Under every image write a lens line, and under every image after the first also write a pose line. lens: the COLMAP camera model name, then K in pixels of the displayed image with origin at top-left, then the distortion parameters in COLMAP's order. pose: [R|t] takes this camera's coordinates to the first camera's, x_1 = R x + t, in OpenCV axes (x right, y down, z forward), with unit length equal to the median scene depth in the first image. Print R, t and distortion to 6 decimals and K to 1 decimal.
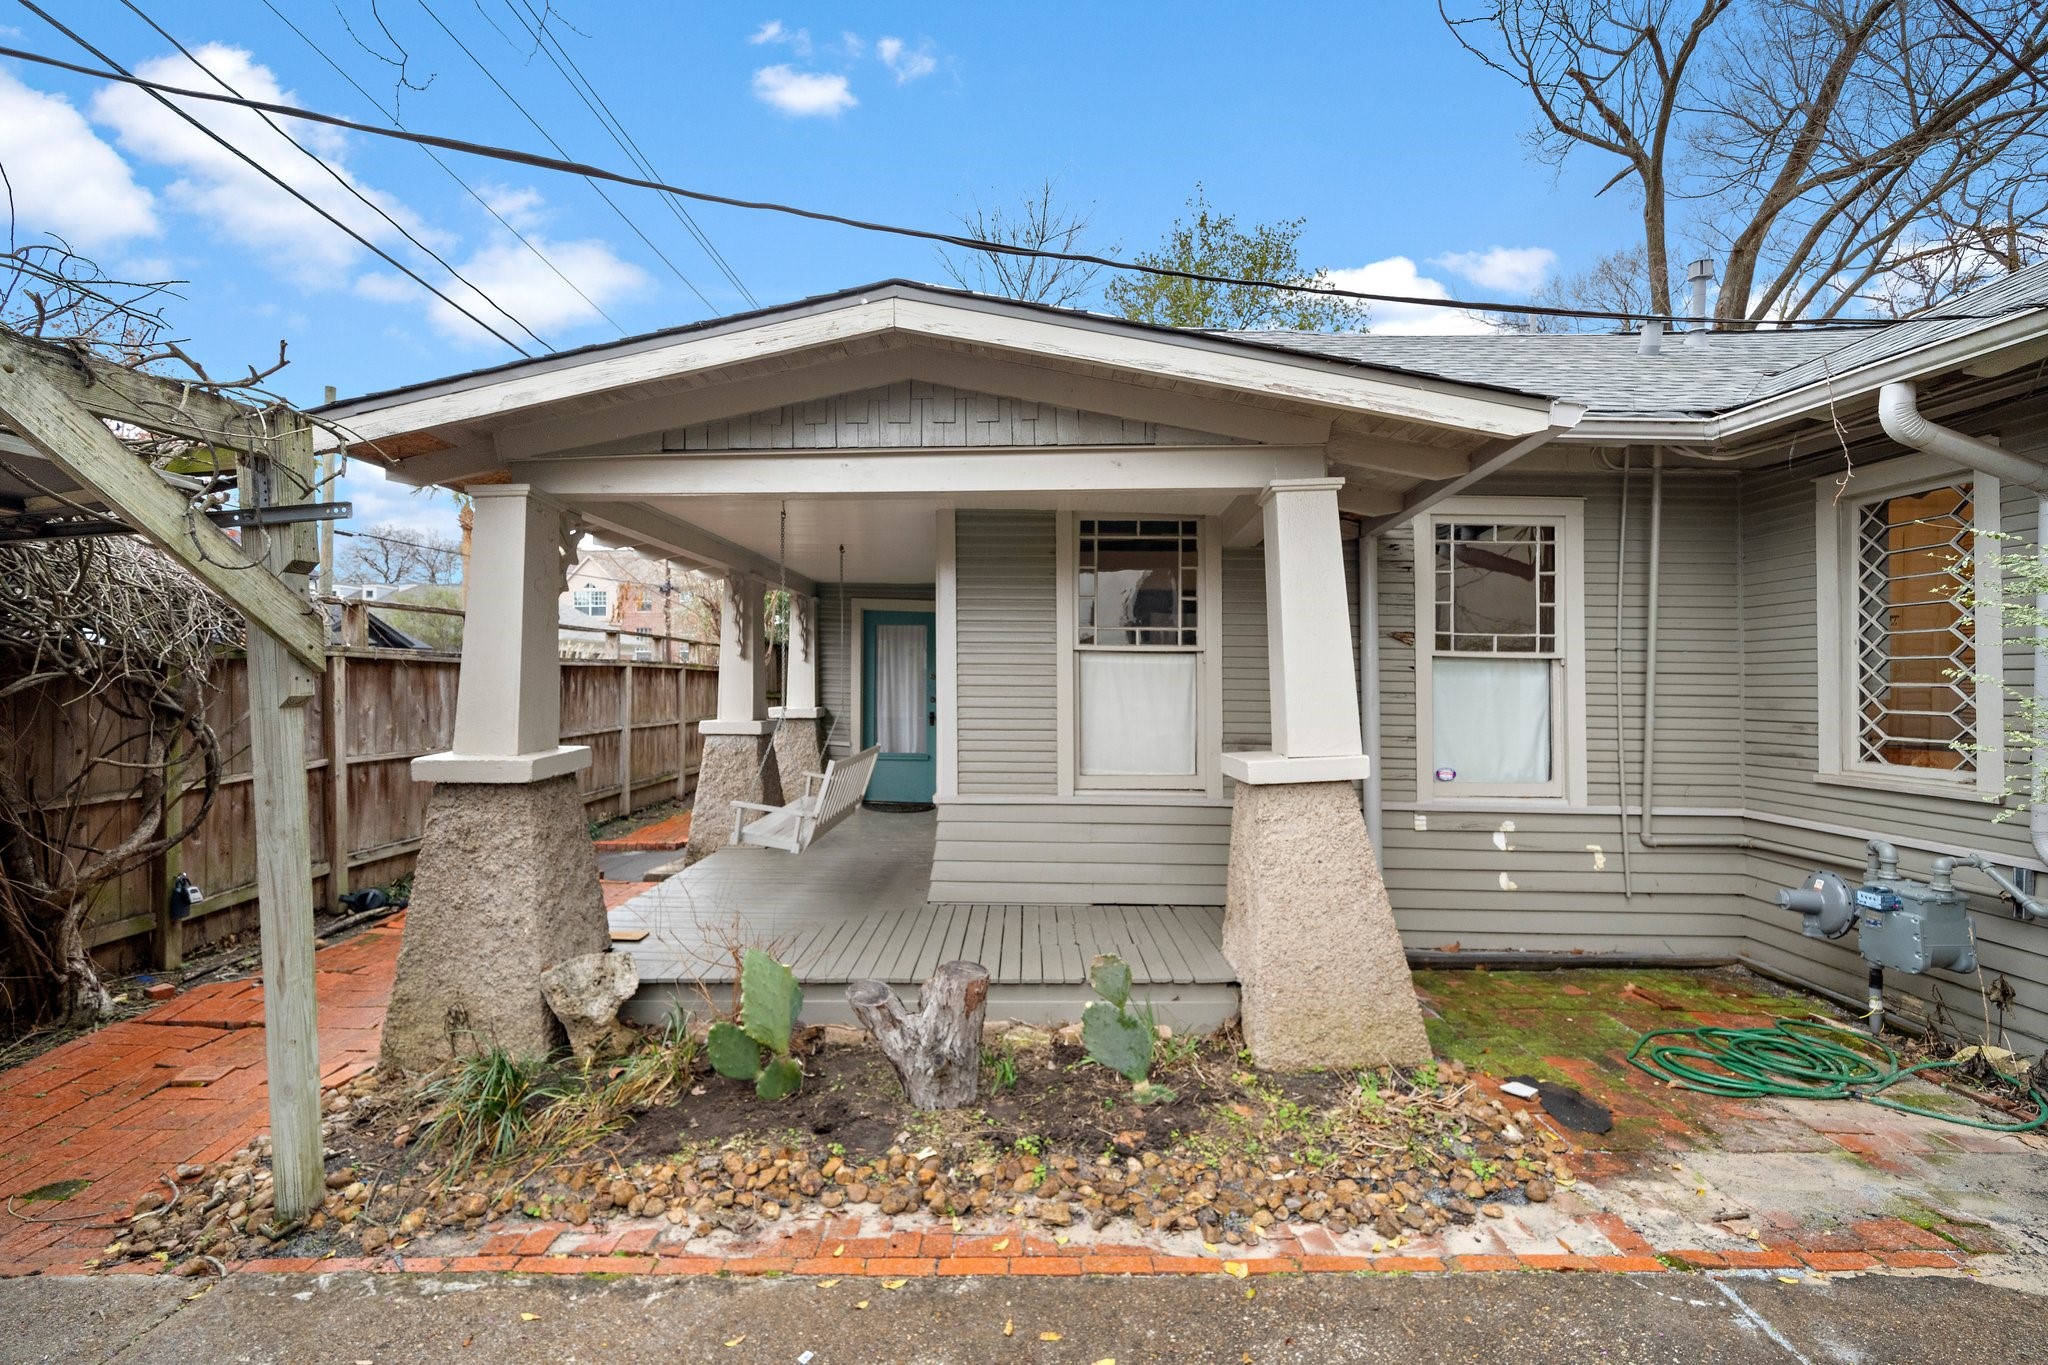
lens RADIAL K [[822.3, 0, 1025.7], [0, 822.3, 683.2], [0, 0, 1]] dist [-0.004606, -0.000084]
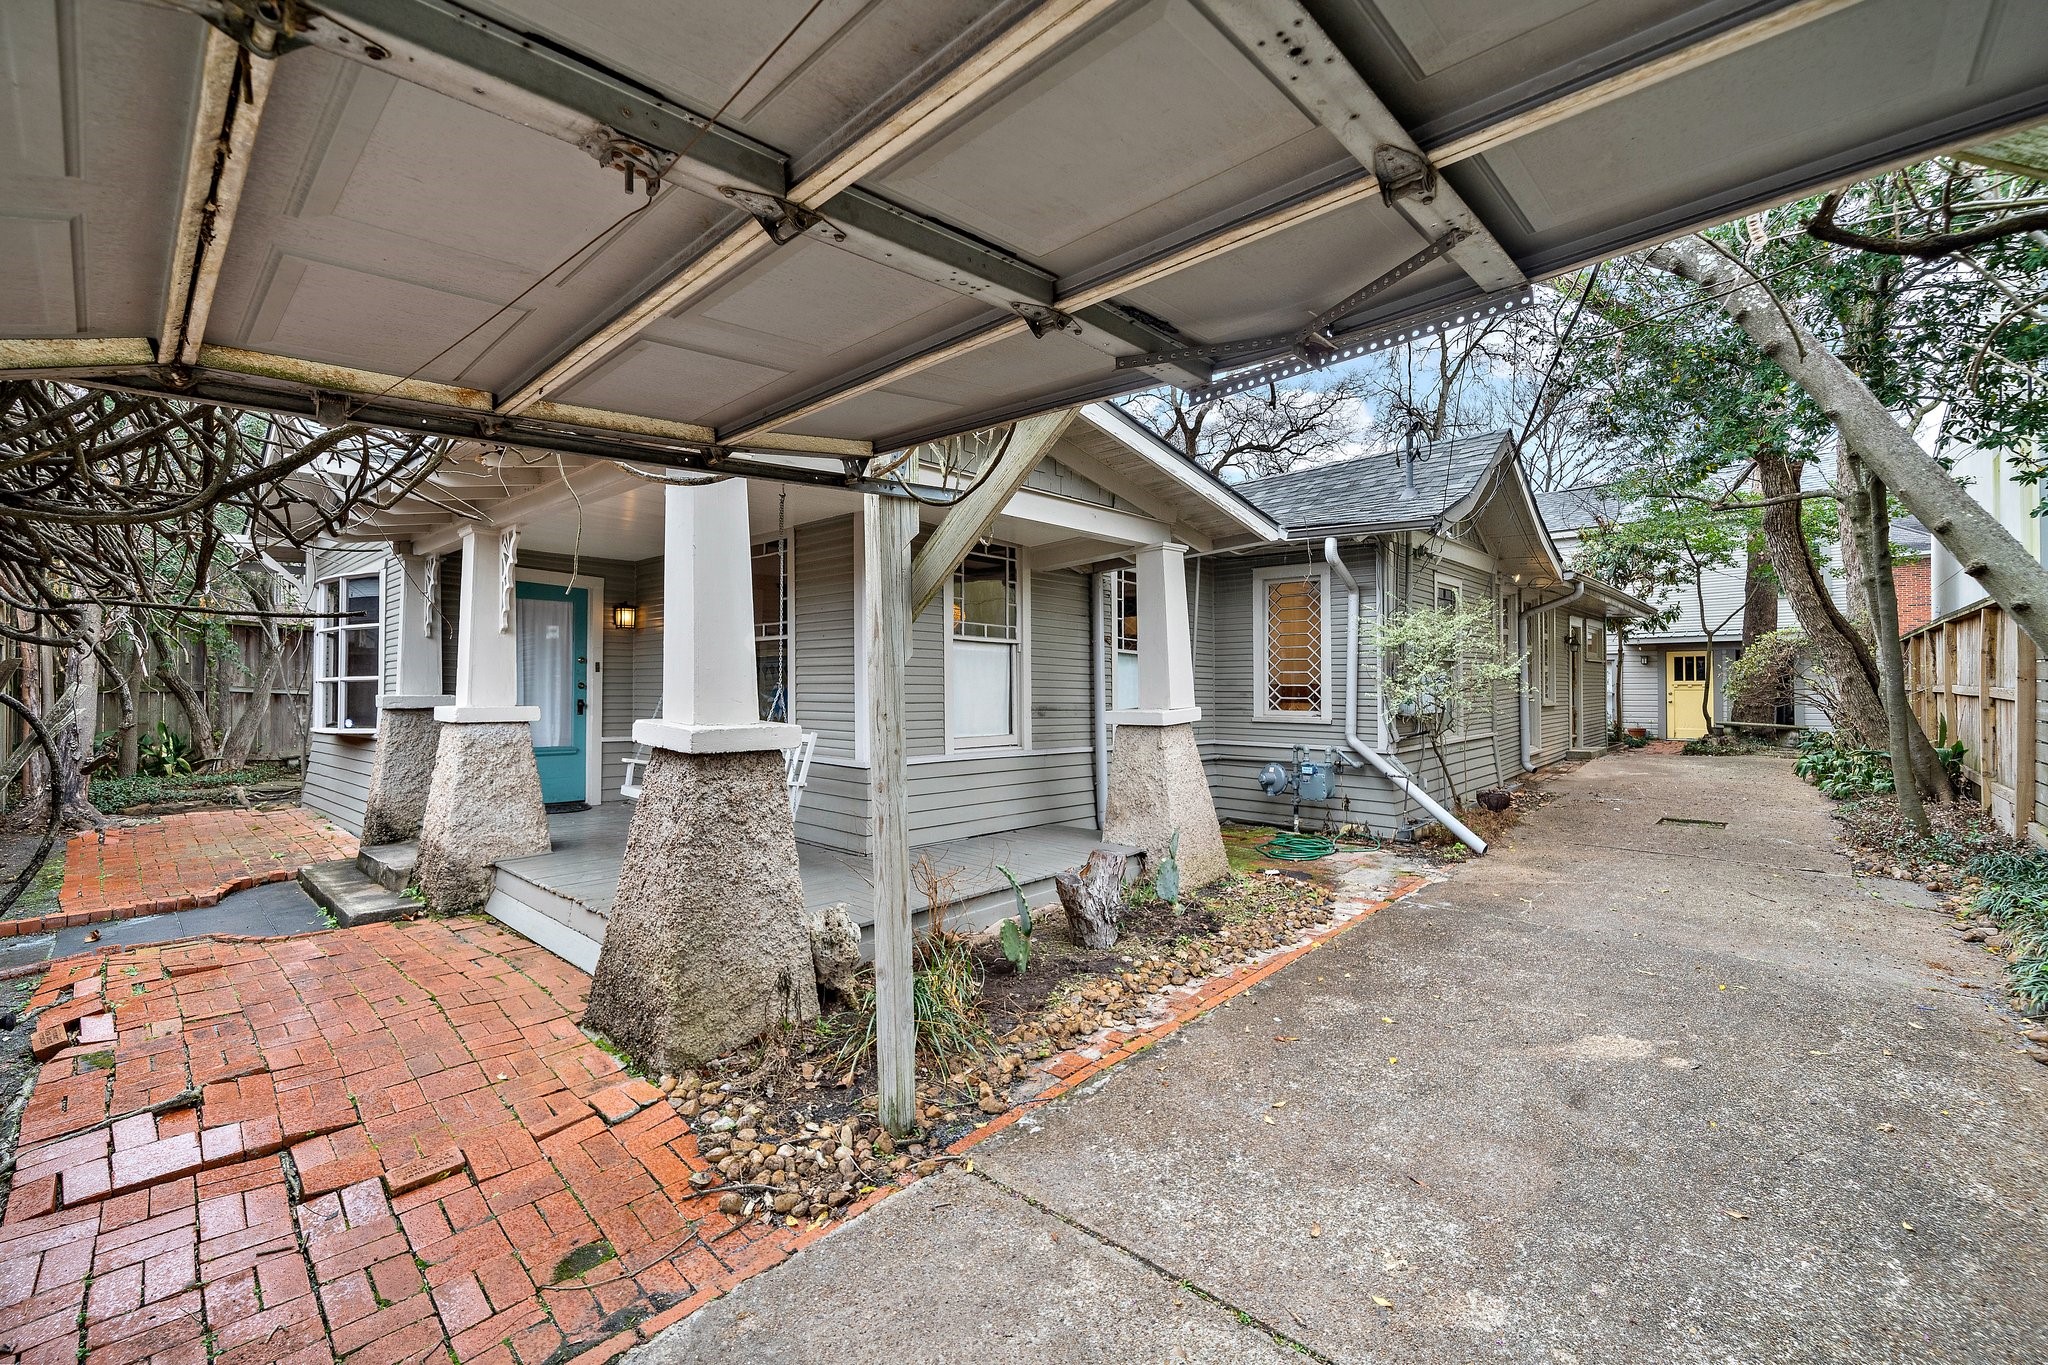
lens RADIAL K [[822.3, 0, 1026.7], [0, 822.3, 674.5], [0, 0, 1]] dist [-0.004606, -0.000084]
pose [[0.671284, 0.009870, 0.741135, -1.170515], [-0.004162, 0.999946, -0.009546, 0.037892], [-0.741189, 0.003323, 0.671289, 0.100003]]
